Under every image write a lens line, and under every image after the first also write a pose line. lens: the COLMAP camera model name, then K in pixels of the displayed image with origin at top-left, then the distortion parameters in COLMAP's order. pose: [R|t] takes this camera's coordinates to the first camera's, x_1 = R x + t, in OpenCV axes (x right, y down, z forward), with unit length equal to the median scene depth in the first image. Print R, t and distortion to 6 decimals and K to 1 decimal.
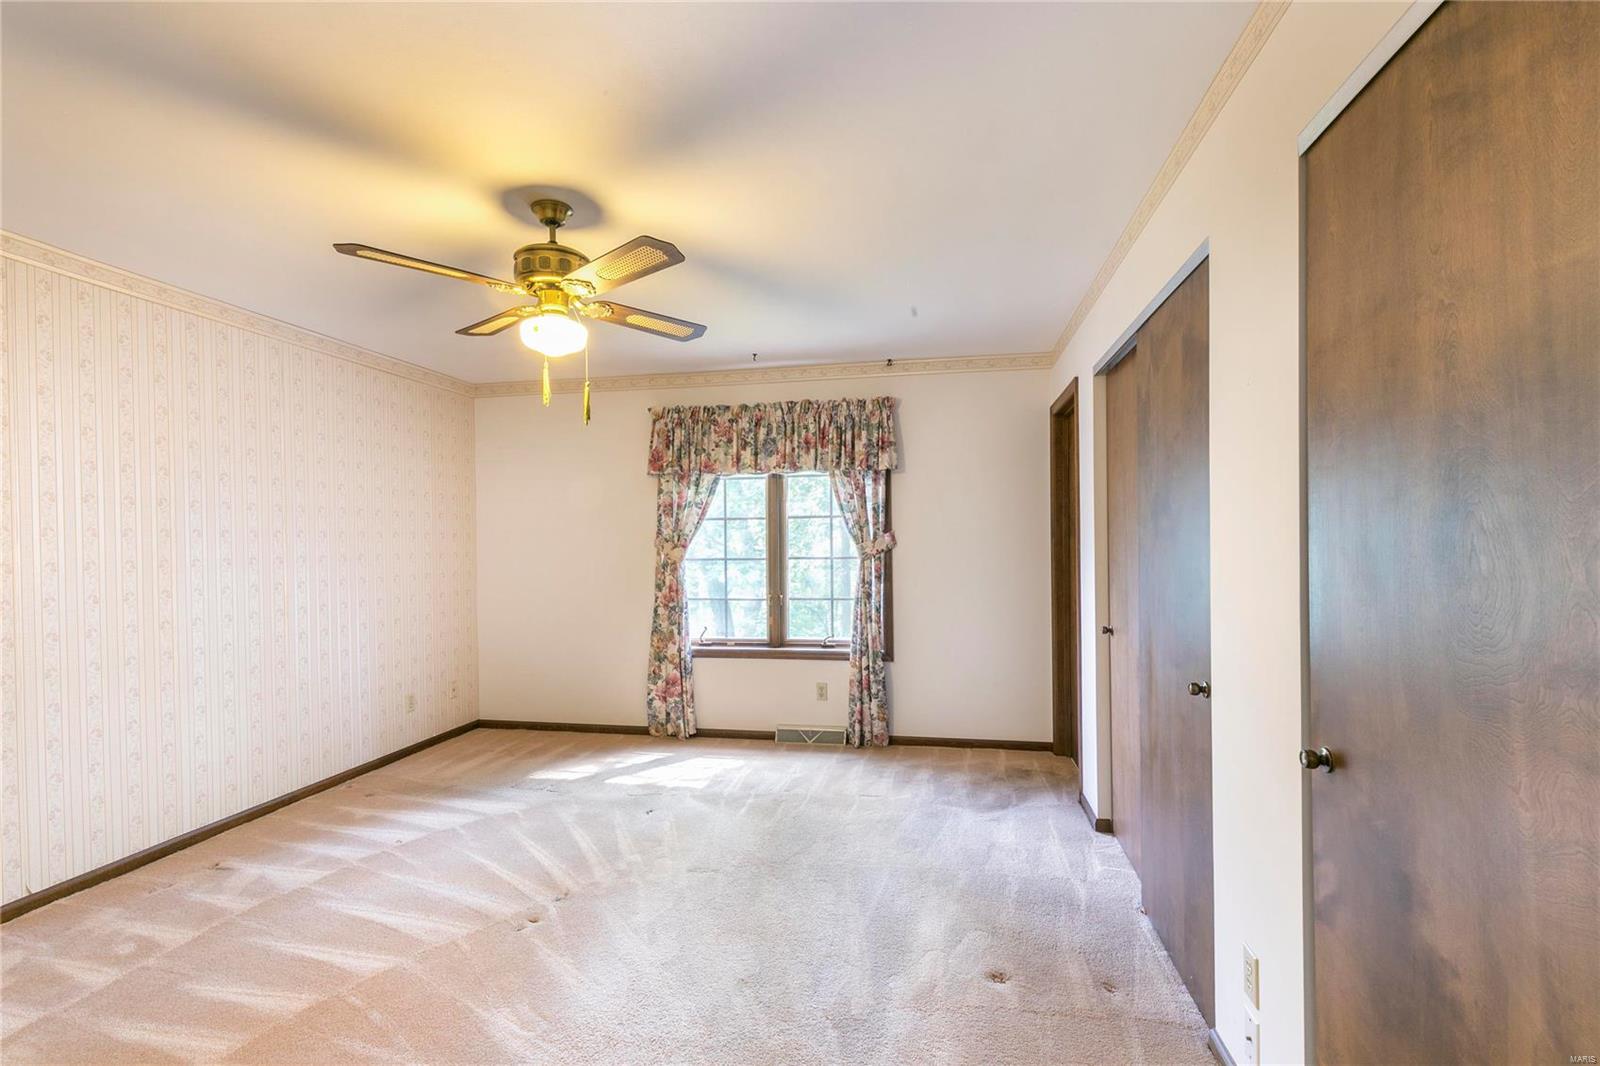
lens RADIAL K [[730.0, 0, 799.0], [0, 730.0, 540.4], [0, 0, 1]] dist [0.004035, -0.000027]
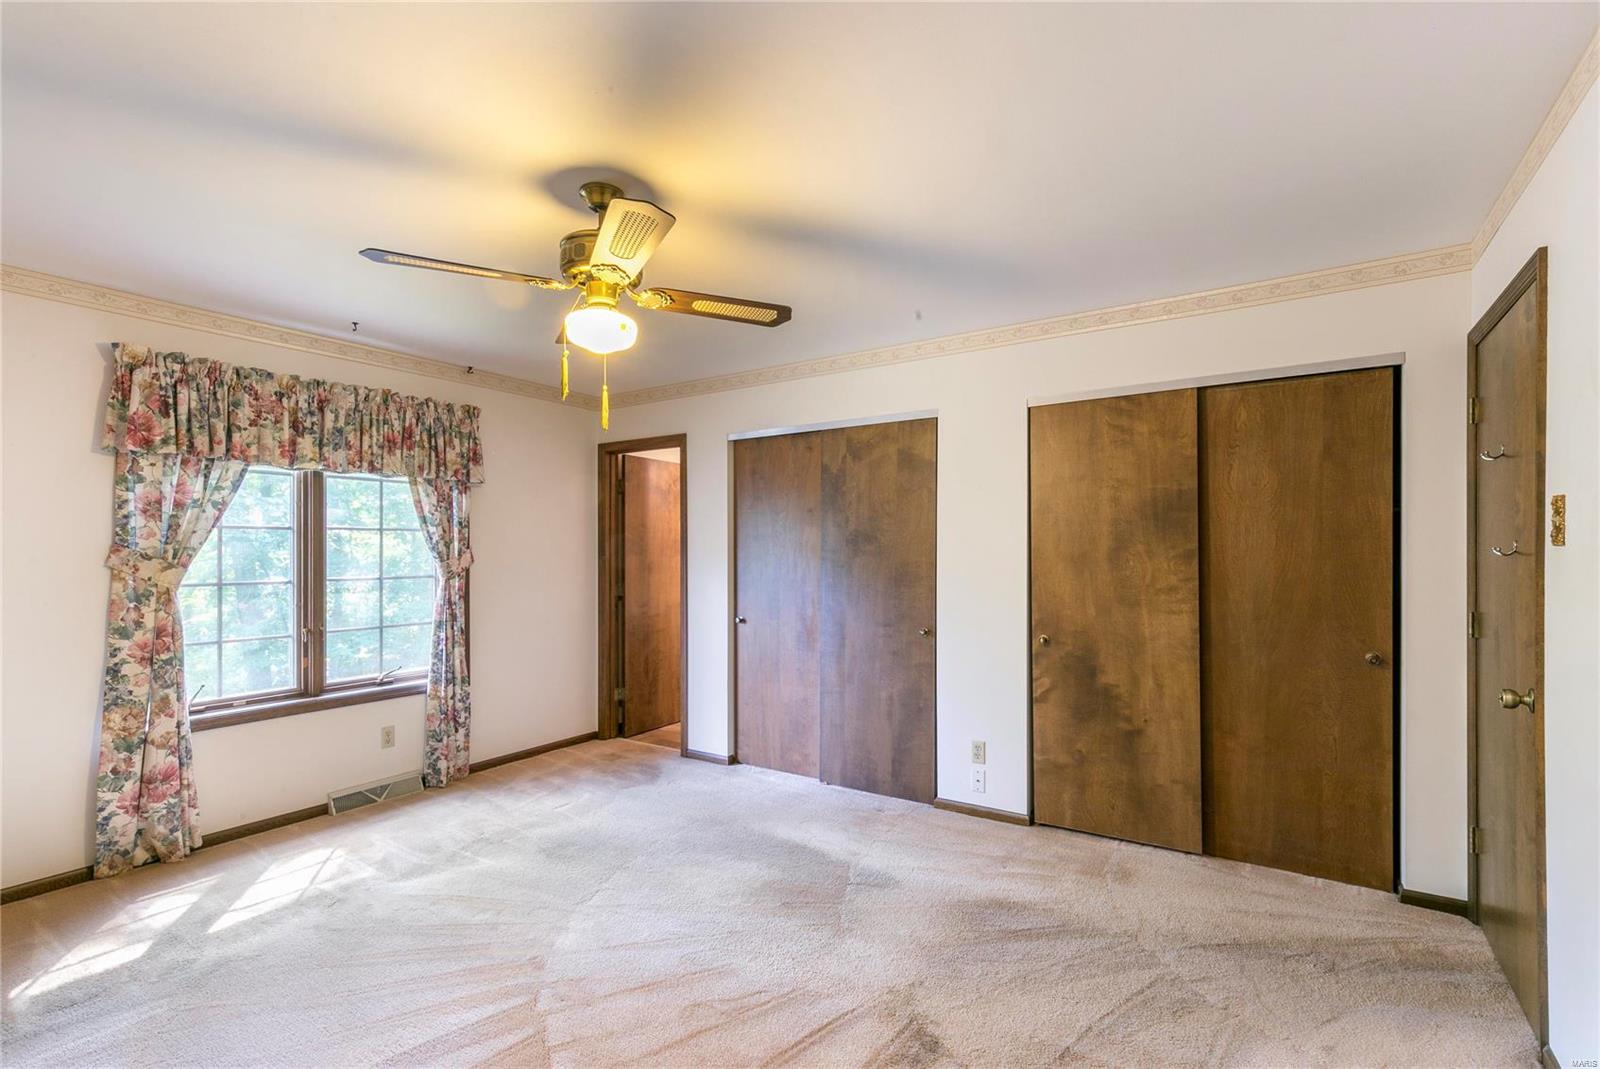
lens RADIAL K [[730.0, 0, 831.6], [0, 730.0, 547.9], [0, 0, 1]] dist [0.004035, -0.000027]
pose [[0.354275, 0.014922, 0.935022, -0.586438], [-0.000238, 0.999874, -0.015867, 0.002311], [-0.935141, 0.005398, 0.354234, 0.223276]]
